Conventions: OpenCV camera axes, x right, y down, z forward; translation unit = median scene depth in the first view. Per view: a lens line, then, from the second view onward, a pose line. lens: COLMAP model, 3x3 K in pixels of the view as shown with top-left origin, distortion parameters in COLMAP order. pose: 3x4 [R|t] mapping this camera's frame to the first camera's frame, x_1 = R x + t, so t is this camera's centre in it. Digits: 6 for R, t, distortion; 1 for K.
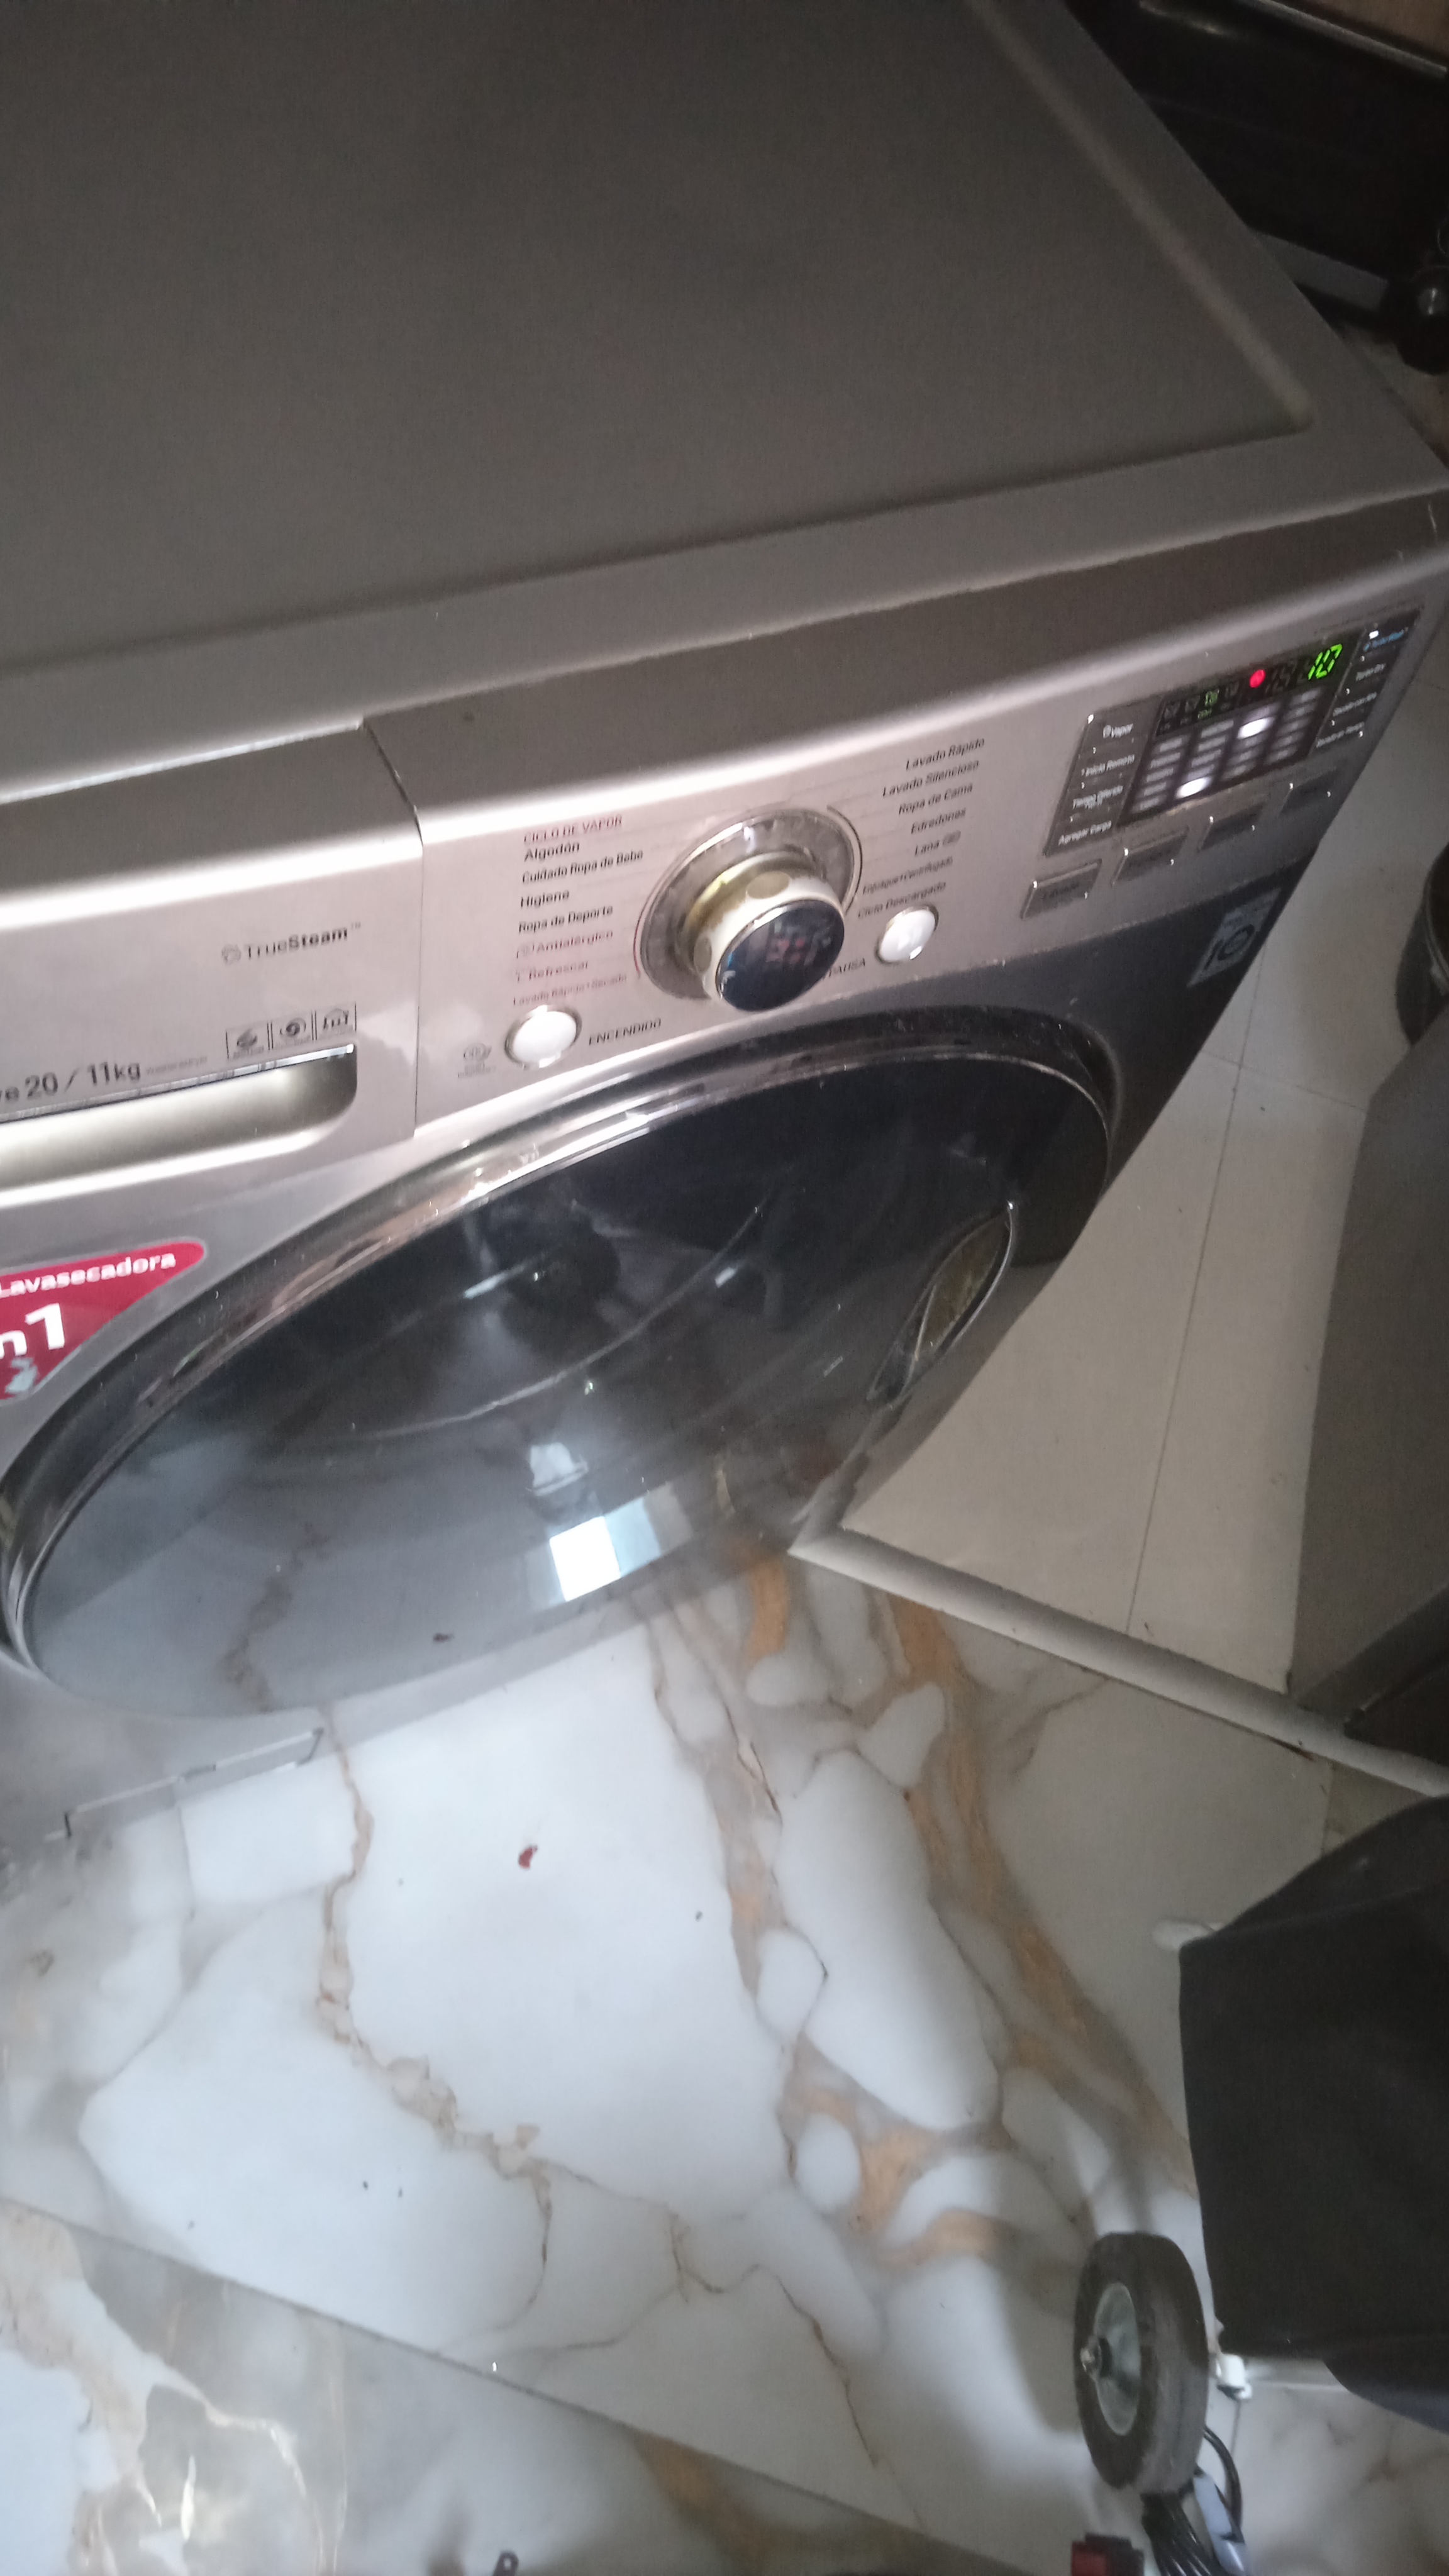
lens RADIAL K [[2136.5, 0, 753.6], [0, 2136.5, 1284.6], [0, 0, 1]] dist [0.058236, -0.072453]
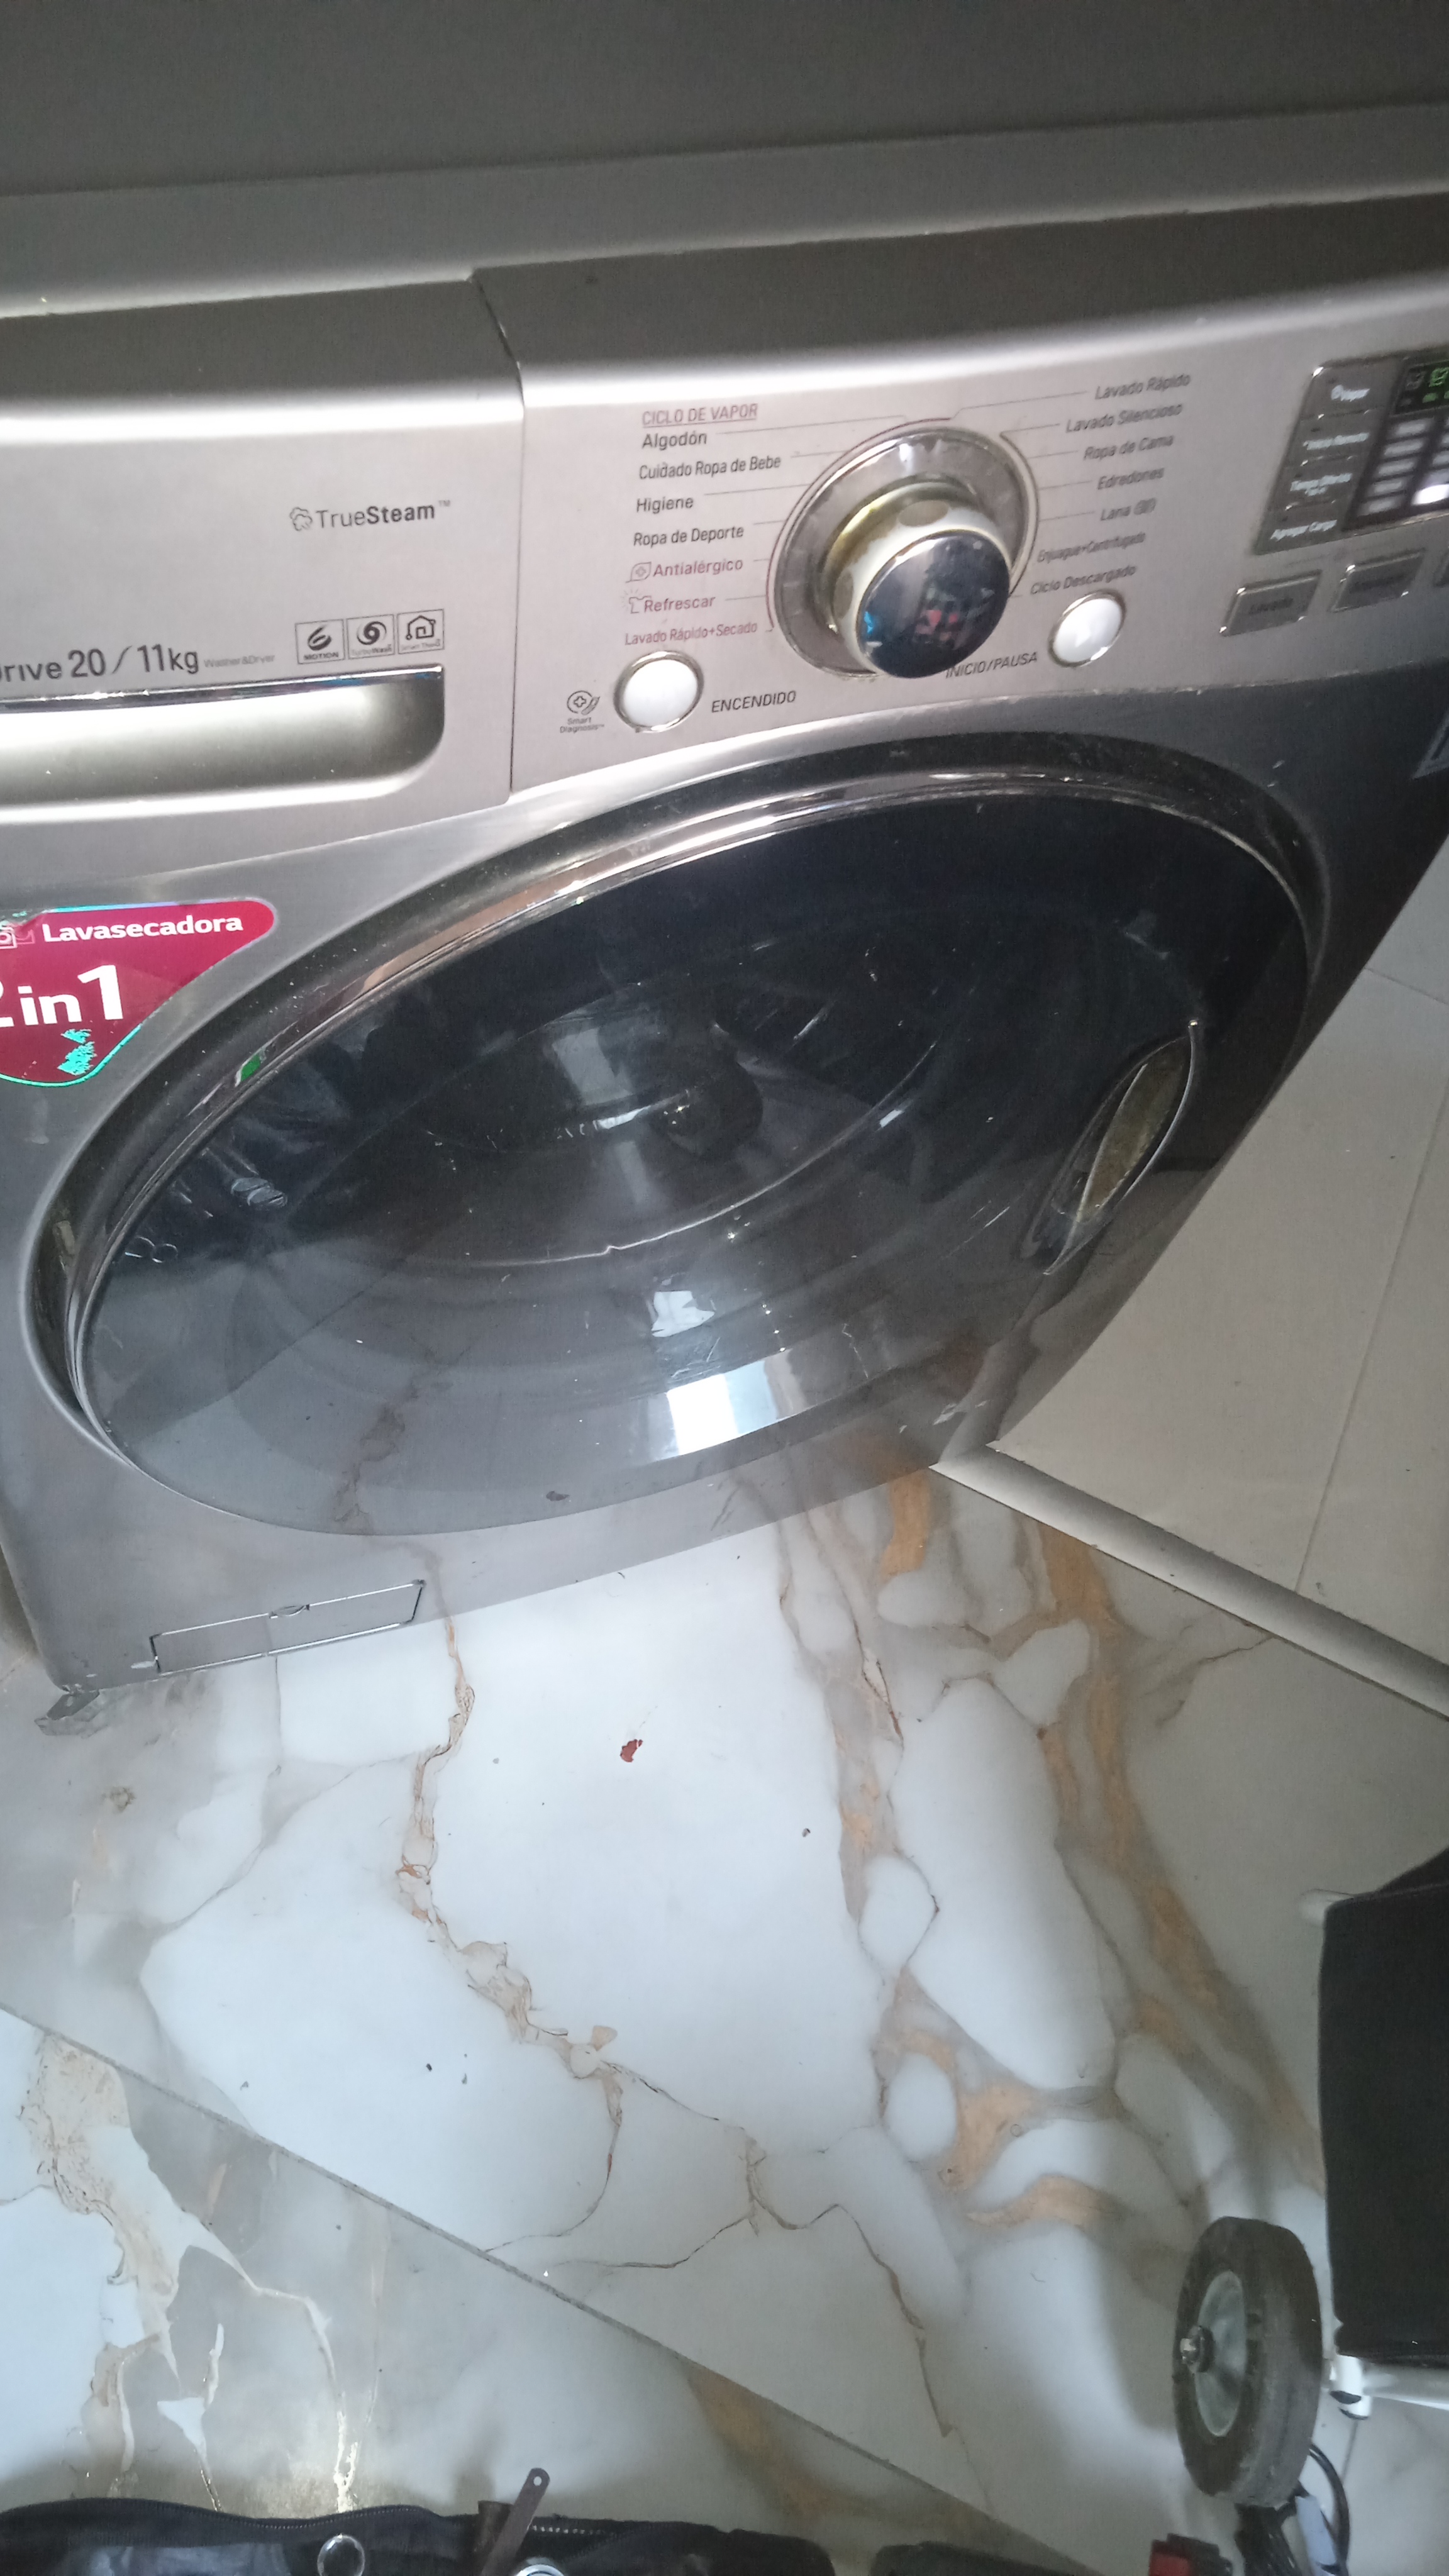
lens RADIAL K [[2136.5, 0, 742.6], [0, 2136.5, 1278.5], [0, 0, 1]] dist [0.058236, -0.072453]
pose [[0.991908, 0.078371, -0.099883, 0.025251], [-0.079966, 0.996725, -0.012058, 0.077638], [0.098611, 0.019948, 0.994926, 0.070768]]
